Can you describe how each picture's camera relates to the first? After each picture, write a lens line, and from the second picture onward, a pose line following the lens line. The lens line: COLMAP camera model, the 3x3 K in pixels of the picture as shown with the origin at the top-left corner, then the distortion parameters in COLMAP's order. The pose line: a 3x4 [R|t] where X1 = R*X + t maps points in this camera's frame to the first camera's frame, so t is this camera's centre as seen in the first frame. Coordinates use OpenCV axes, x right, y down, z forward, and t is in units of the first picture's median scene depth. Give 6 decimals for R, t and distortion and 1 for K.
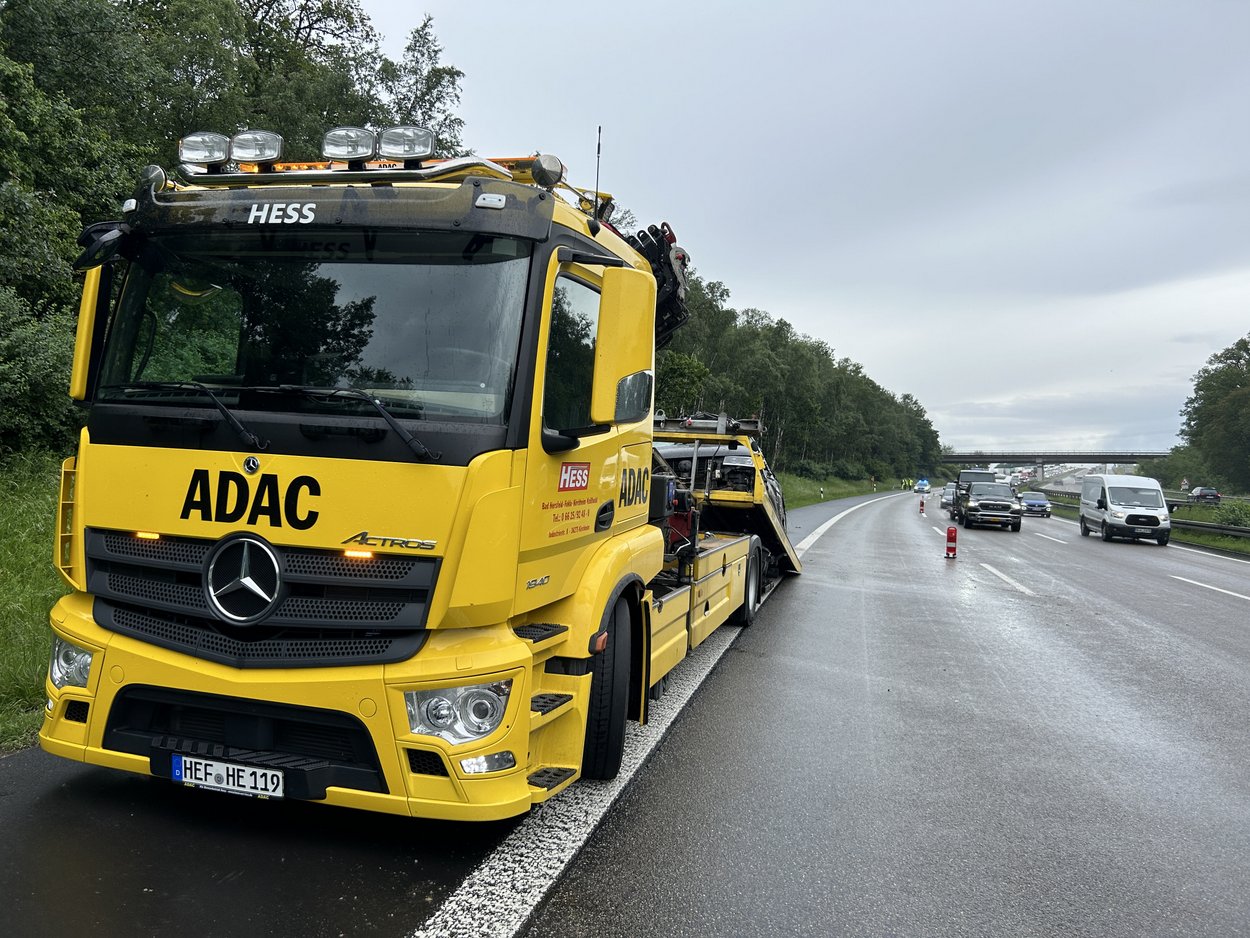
lens RADIAL K [[947.1, 0, 619.5], [0, 947.1, 497.1], [0, 0, 1]] dist [0.000100, 0.002025]
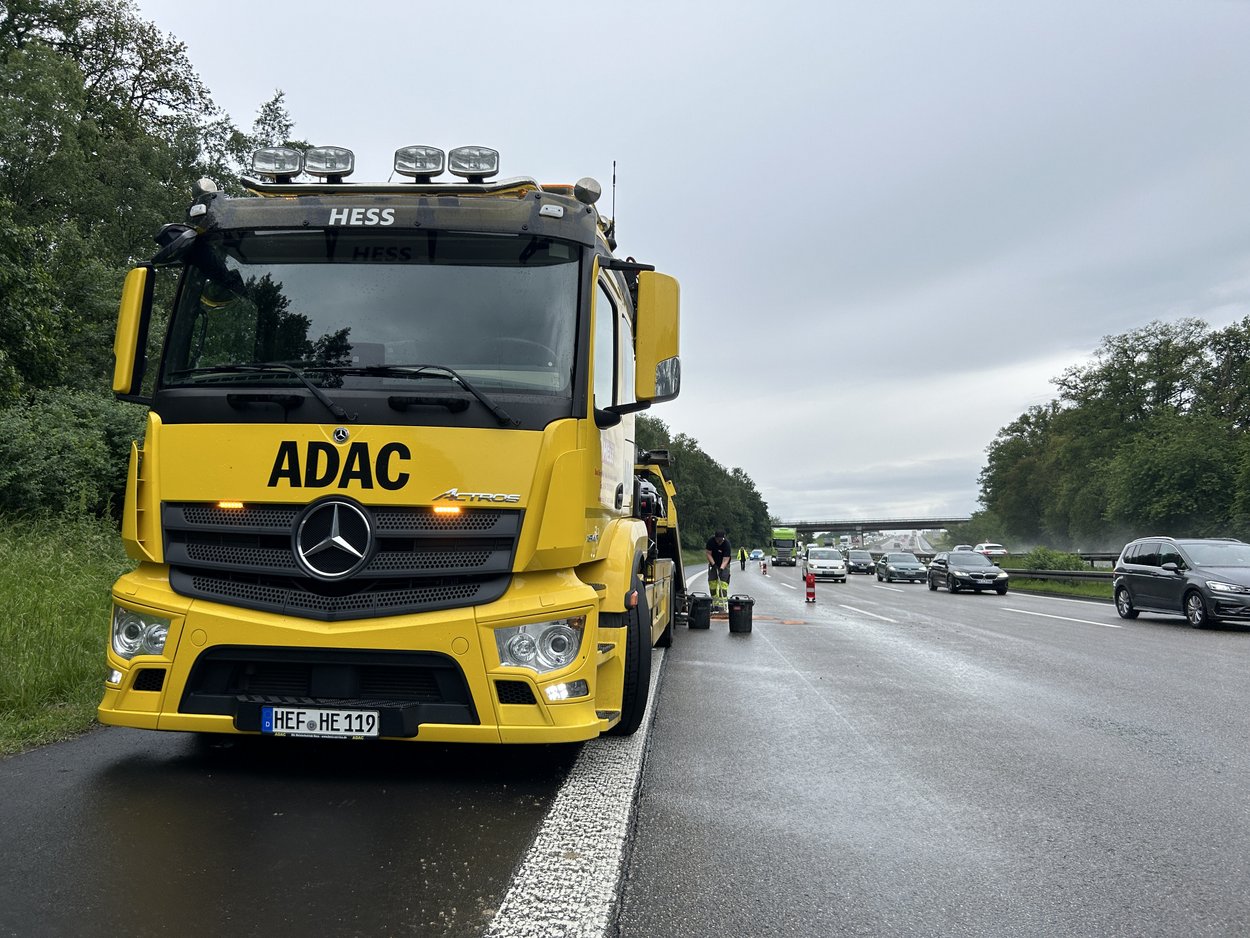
lens RADIAL K [[947.2, 0, 630.4], [0, 947.2, 488.0], [0, 0, 1]] dist [0.030362, -0.047465]
pose [[0.982560, -0.019597, 0.184911, -0.258426], [0.036871, 0.995218, -0.090448, 0.138615], [-0.182255, 0.095688, 0.978584, -0.140552]]
